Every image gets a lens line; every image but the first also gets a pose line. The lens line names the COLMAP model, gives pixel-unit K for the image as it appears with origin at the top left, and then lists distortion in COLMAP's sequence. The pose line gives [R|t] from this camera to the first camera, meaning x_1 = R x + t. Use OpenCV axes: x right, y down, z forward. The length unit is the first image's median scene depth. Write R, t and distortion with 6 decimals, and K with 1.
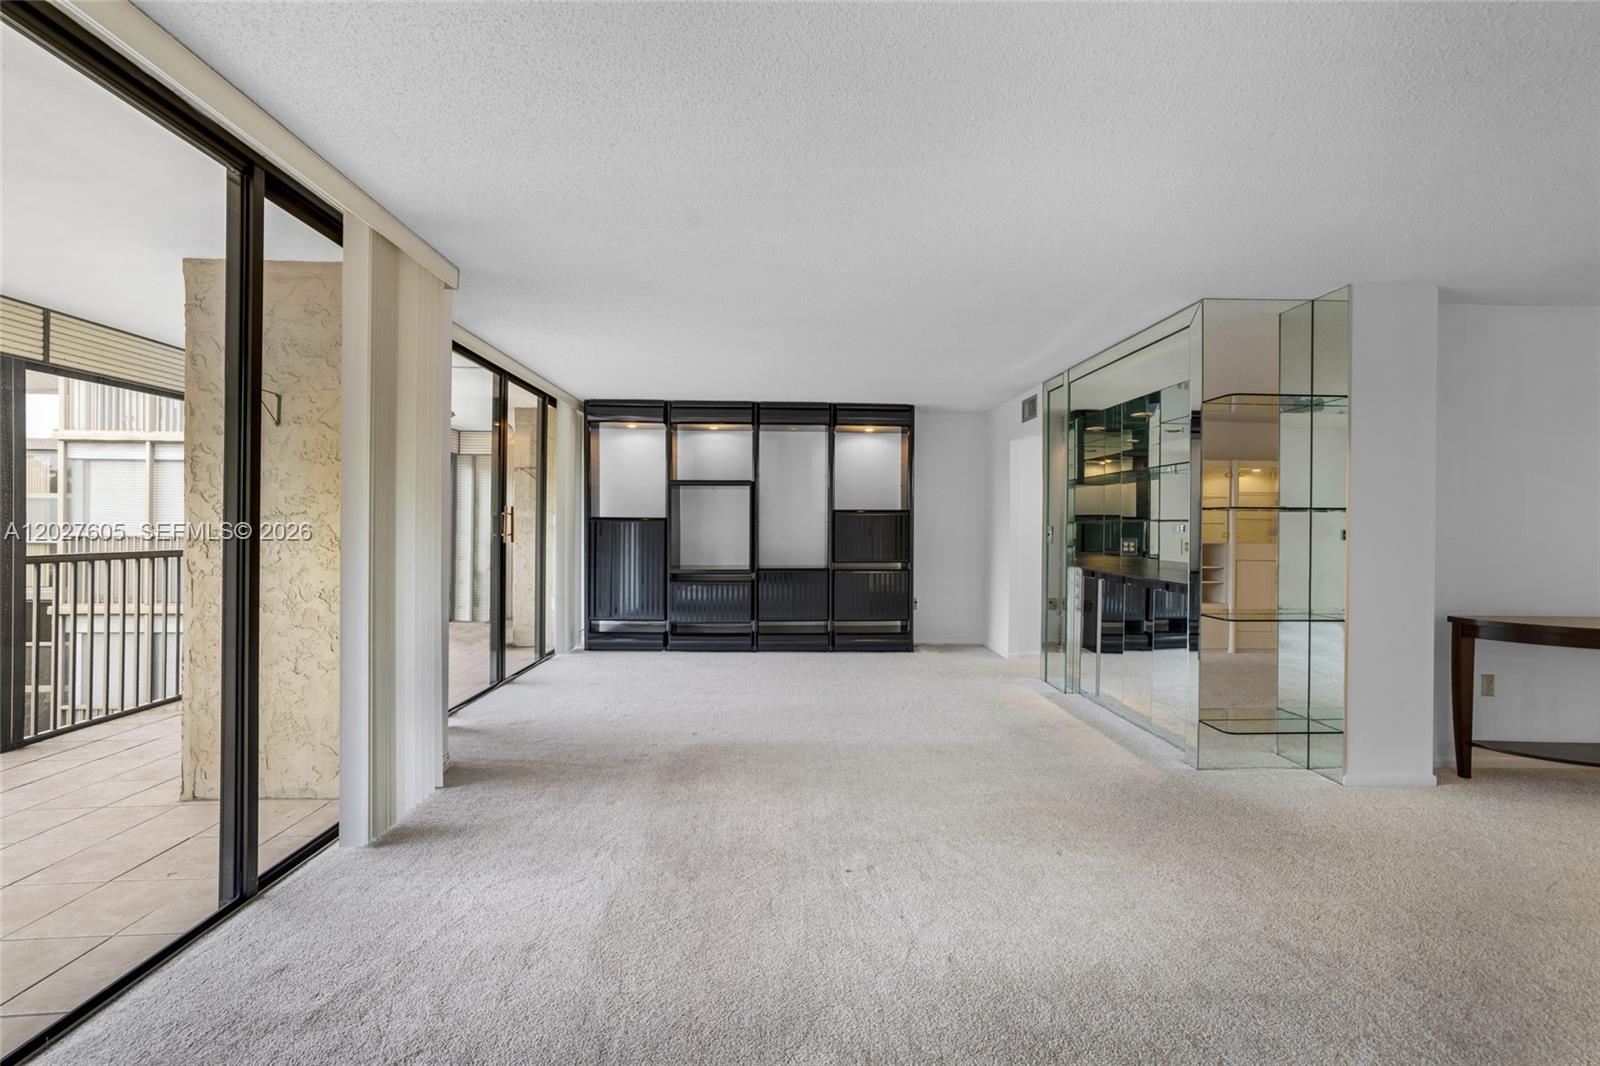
lens RADIAL K [[686.7, 0, 800.0], [0, 686.7, 533.0], [0, 0, 1]] dist [-0.051790, 0.028771]
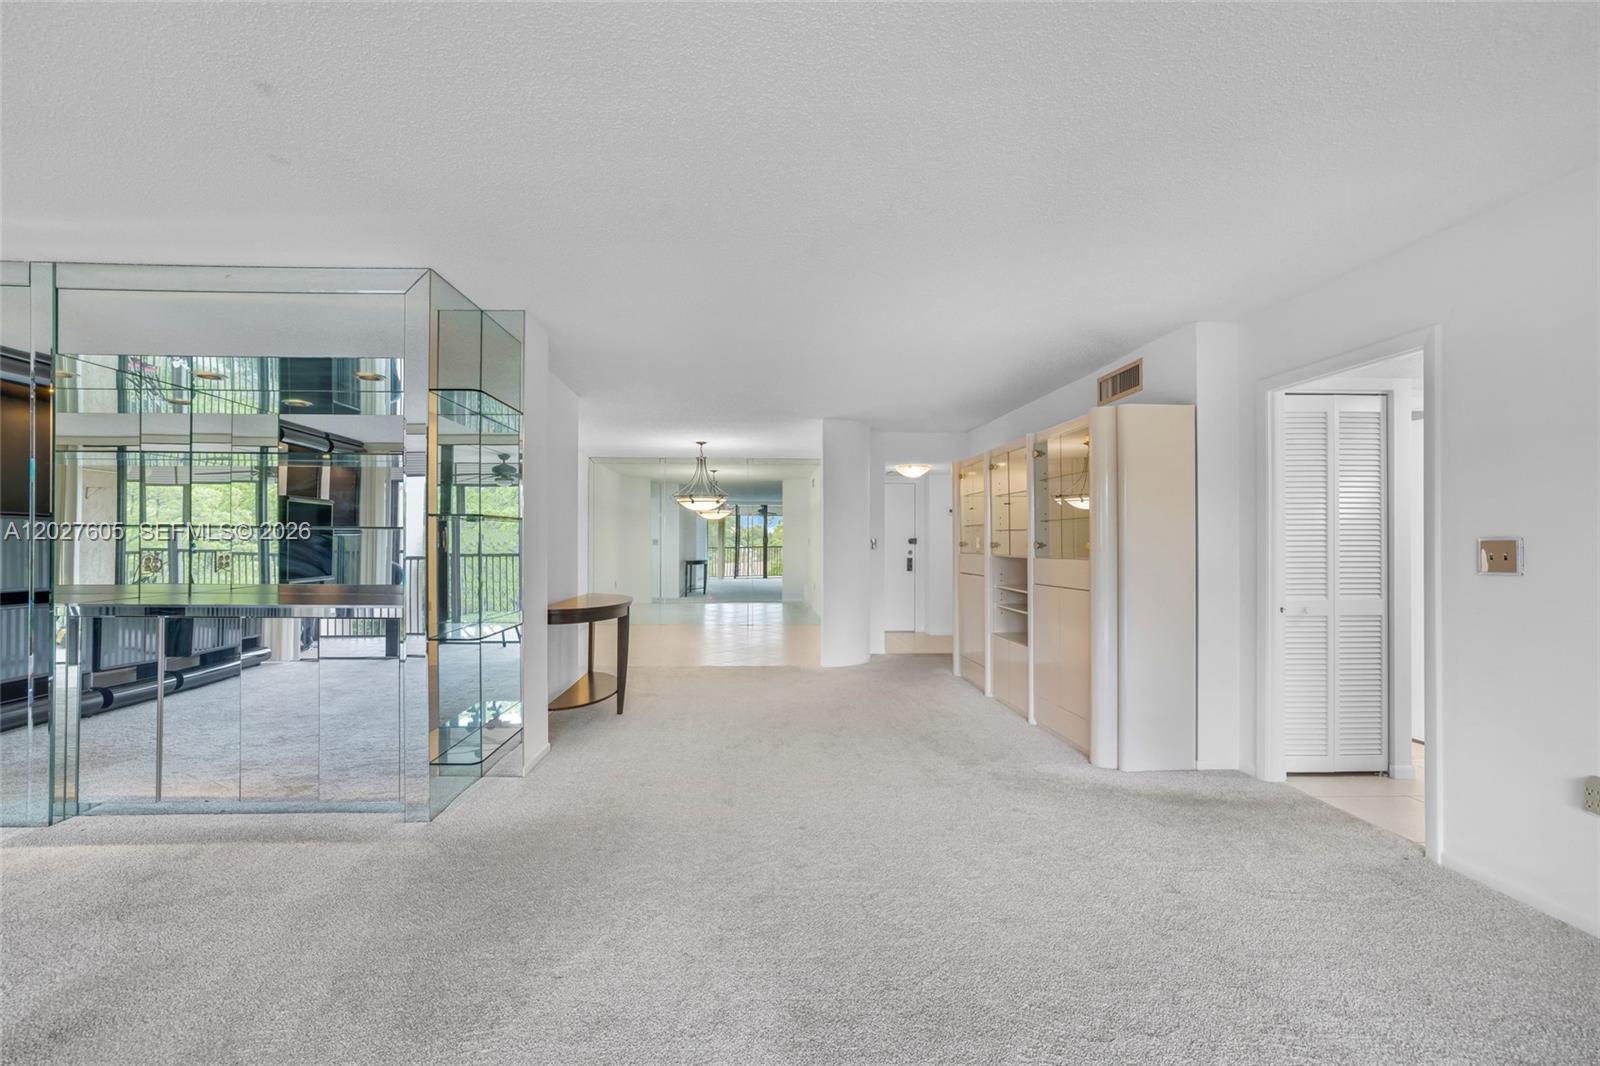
lens RADIAL K [[686.7, 0, 800.0], [0, 686.7, 533.0], [0, 0, 1]] dist [-0.051790, 0.028771]
pose [[-0.002680, 0.002605, 0.999993, -0.252287], [0.006740, 0.999974, -0.002587, -0.006247], [-0.999974, 0.006733, -0.002697, 0.518966]]
